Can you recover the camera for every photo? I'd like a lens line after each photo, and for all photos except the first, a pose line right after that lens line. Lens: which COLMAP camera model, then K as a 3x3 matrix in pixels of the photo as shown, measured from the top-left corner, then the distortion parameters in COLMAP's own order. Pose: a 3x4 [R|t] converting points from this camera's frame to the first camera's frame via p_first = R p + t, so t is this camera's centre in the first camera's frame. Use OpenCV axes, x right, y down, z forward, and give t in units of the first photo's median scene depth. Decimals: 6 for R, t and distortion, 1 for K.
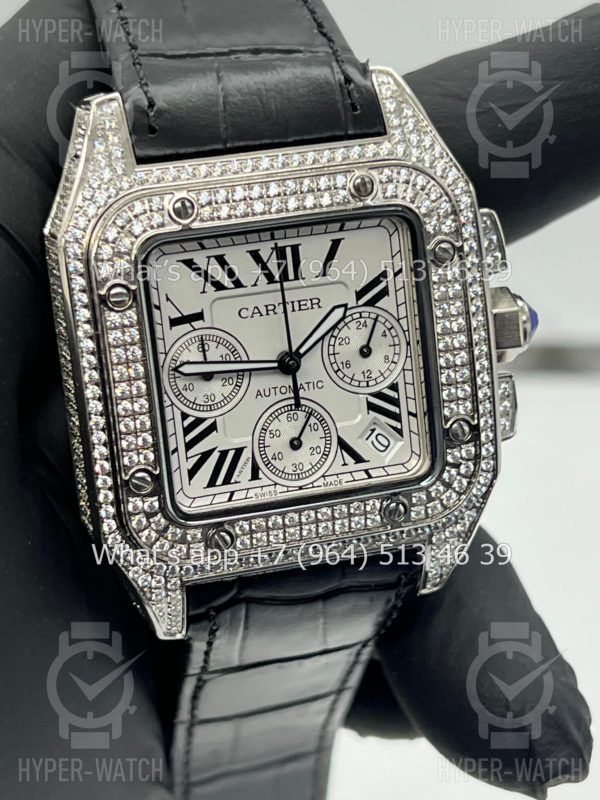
lens RADIAL K [[1849.7, 0, 300.0], [0, 1849.7, 400.0], [0, 0, 1]] dist [0.187863, -0.299913]
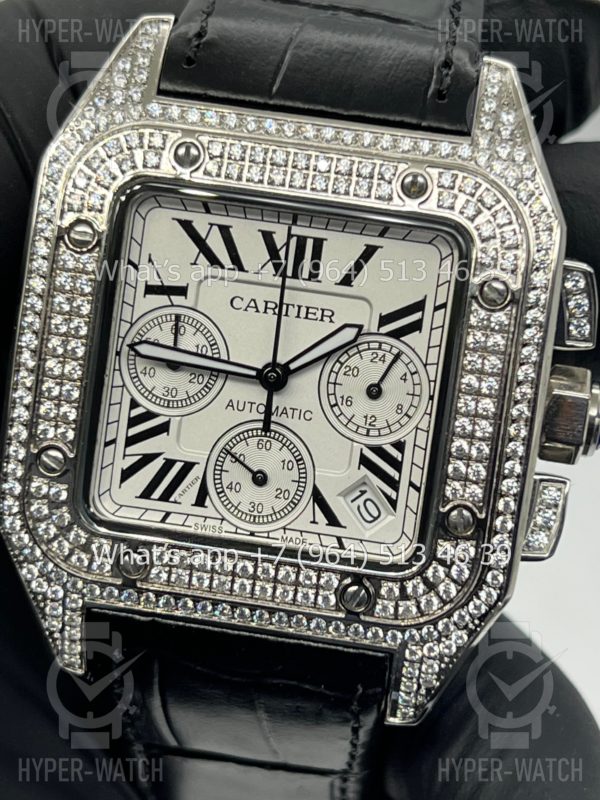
lens RADIAL K [[1849.7, 0, 300.0], [0, 1849.7, 400.0], [0, 0, 1]] dist [0.187863, -0.299913]
pose [[0.915864, 0.256649, -0.308748, 0.255556], [-0.288662, 0.955416, -0.062086, 0.036382], [0.279048, 0.145986, 0.949115, 0.236328]]
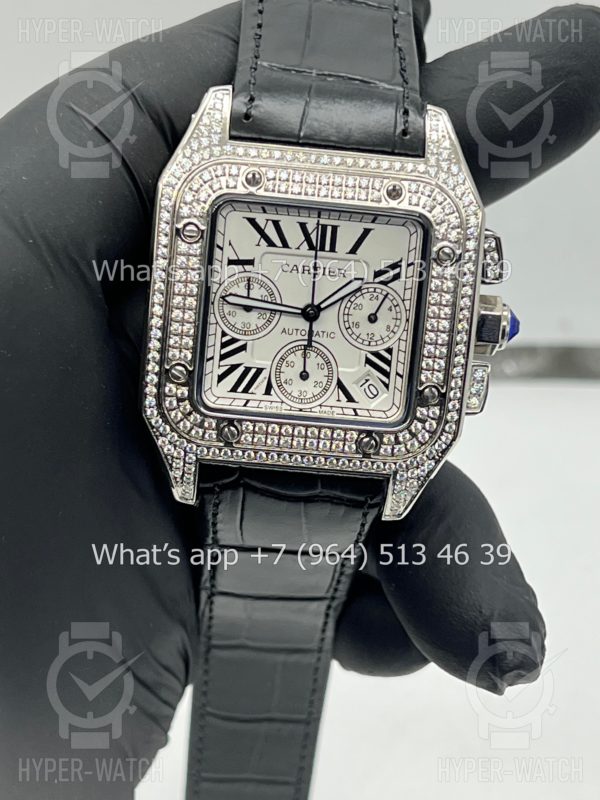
lens RADIAL K [[1849.7, 0, 300.0], [0, 1849.7, 400.0], [0, 0, 1]] dist [0.187863, -0.299913]
pose [[0.959948, 0.223919, -0.168402, 0.219516], [-0.229061, 0.973344, -0.011500, 0.056483], [0.161338, 0.049614, 0.985651, -0.285339]]
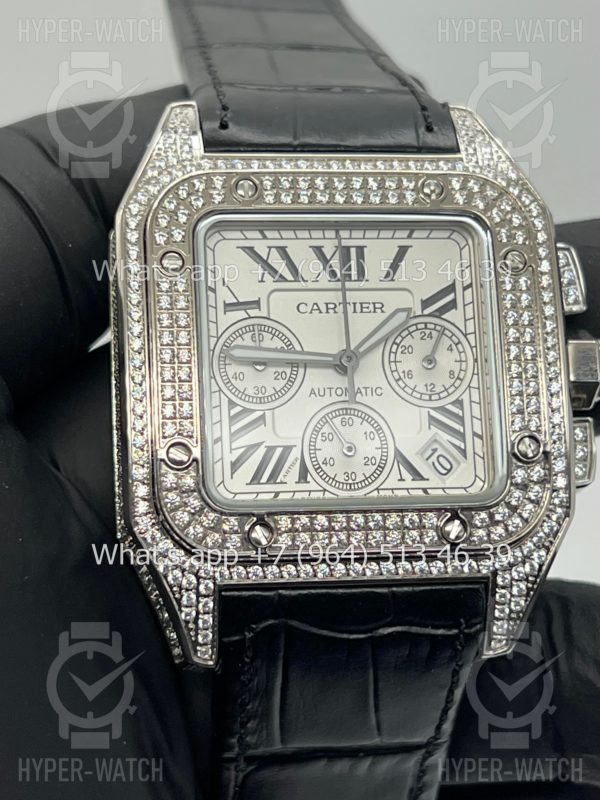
lens RADIAL K [[1849.7, 0, 300.0], [0, 1849.7, 400.0], [0, 0, 1]] dist [0.187863, -0.299913]
pose [[0.992962, 0.039103, -0.111790, 0.077085], [-0.076156, 0.933707, -0.349845, 0.331161], [0.090699, 0.355896, 0.930114, 0.120025]]
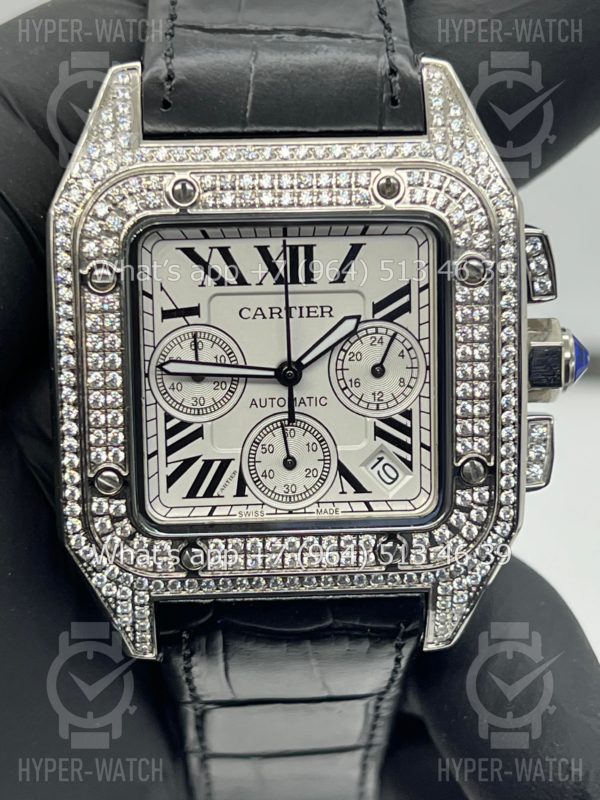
lens RADIAL K [[1849.7, 0, 300.0], [0, 1849.7, 400.0], [0, 0, 1]] dist [0.187863, -0.299913]
pose [[0.976301, 0.115885, -0.182774, 0.166374], [-0.119919, 0.992721, -0.011137, 0.002559], [0.180153, 0.032791, 0.983092, 0.106414]]
